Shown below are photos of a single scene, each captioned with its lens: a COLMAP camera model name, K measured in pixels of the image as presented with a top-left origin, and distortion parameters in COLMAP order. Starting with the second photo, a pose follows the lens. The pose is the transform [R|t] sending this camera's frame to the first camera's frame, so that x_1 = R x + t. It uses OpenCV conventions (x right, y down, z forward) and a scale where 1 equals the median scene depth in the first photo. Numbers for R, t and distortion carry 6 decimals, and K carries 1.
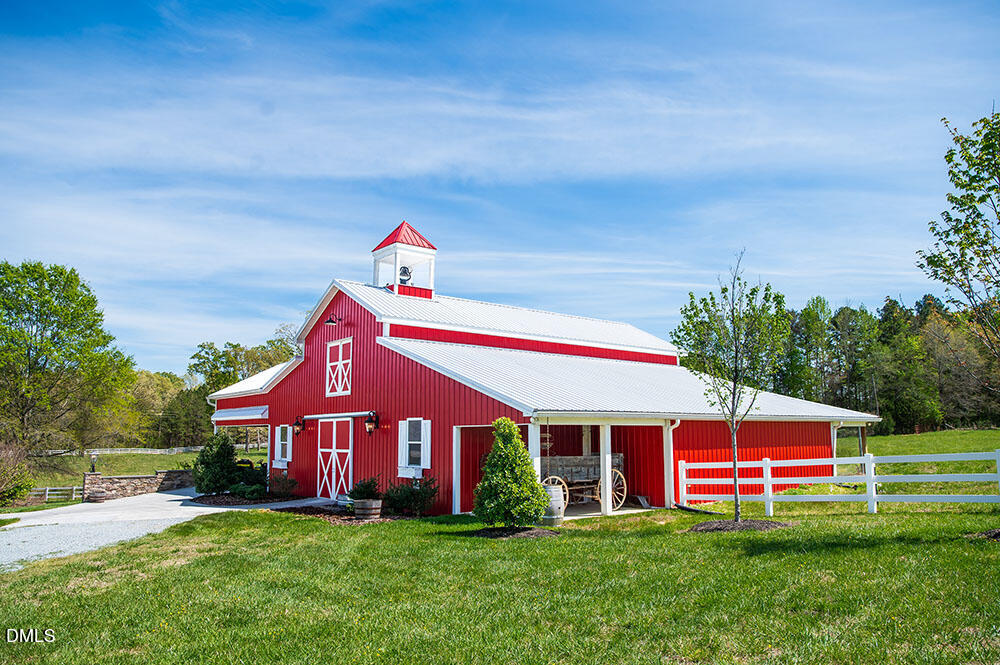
lens RADIAL K [[704.9, 0, 500.0], [0, 704.9, 332.5], [0, 0, 1]] dist [-0.053894, 0.005139]
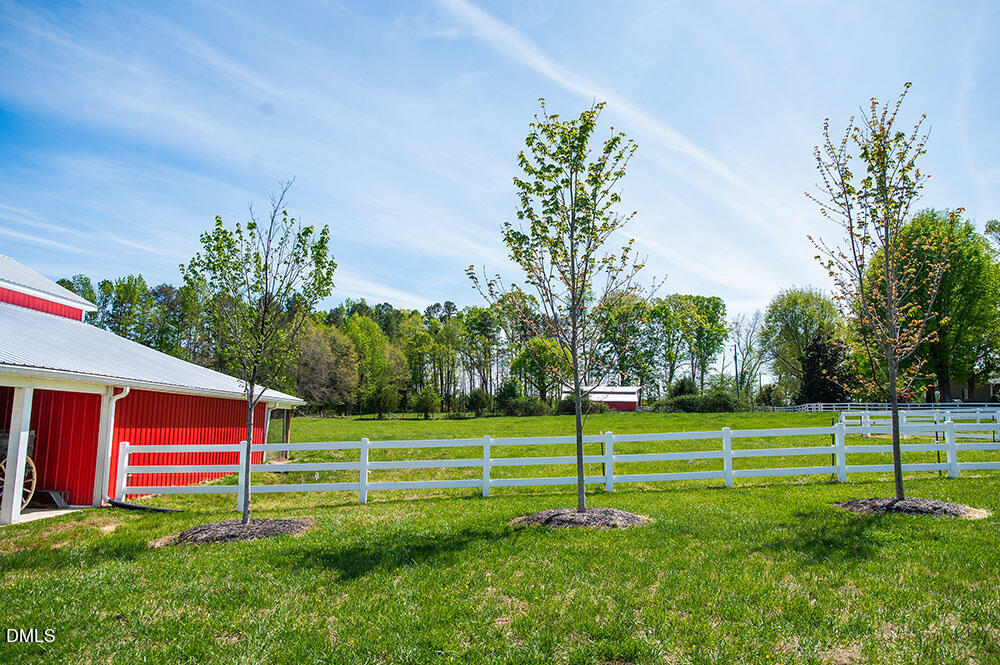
lens RADIAL K [[688.4, 0, 500.0], [0, 688.4, 332.5], [0, 0, 1]] dist [-0.052681, 0.001894]
pose [[0.610002, 0.119028, 0.783409, -0.077275], [-0.133478, 0.989961, -0.046478, 0.046548], [-0.781077, -0.076217, 0.619766, 0.245673]]
